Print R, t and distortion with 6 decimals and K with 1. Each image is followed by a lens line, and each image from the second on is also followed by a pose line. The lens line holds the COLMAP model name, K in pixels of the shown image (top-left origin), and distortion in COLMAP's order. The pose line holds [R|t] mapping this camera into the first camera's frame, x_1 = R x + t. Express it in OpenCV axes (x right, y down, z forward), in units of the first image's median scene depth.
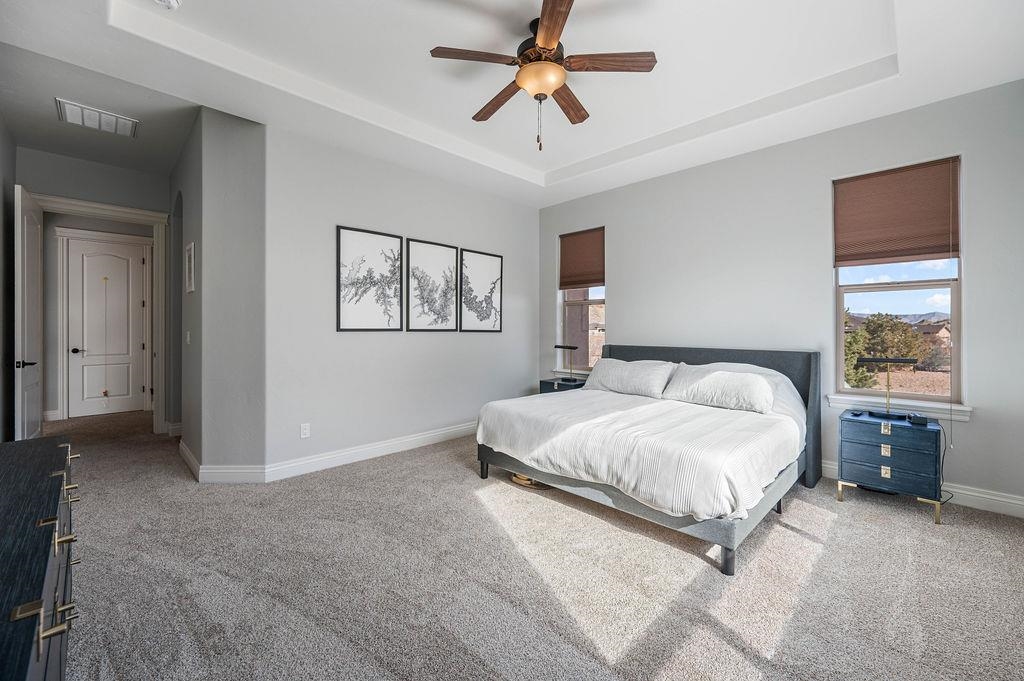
lens RADIAL K [[413.3, 0, 507.5], [0, 413.3, 327.0], [0, 0, 1]] dist [-0.003526, -0.000295]
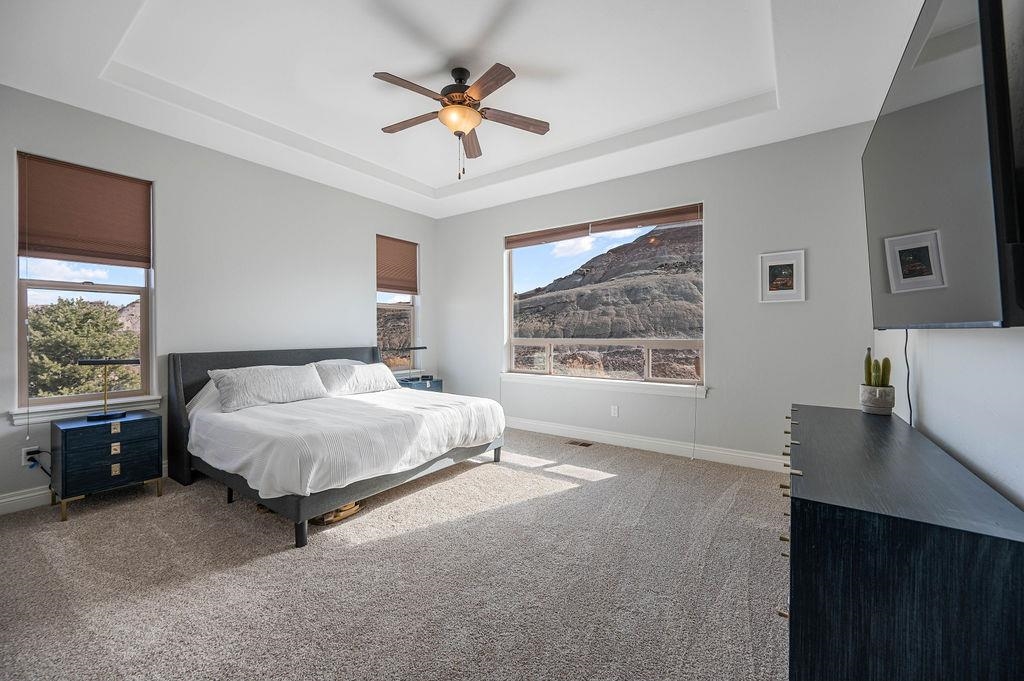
lens RADIAL K [[413.3, 0, 507.5], [0, 413.3, 327.0], [0, 0, 1]] dist [-0.003526, -0.000295]
pose [[-0.183380, 0.006281, 0.983022, -0.907166], [-0.005933, 0.999954, -0.007496, -0.000211], [-0.983024, -0.007206, -0.183334, 0.886884]]
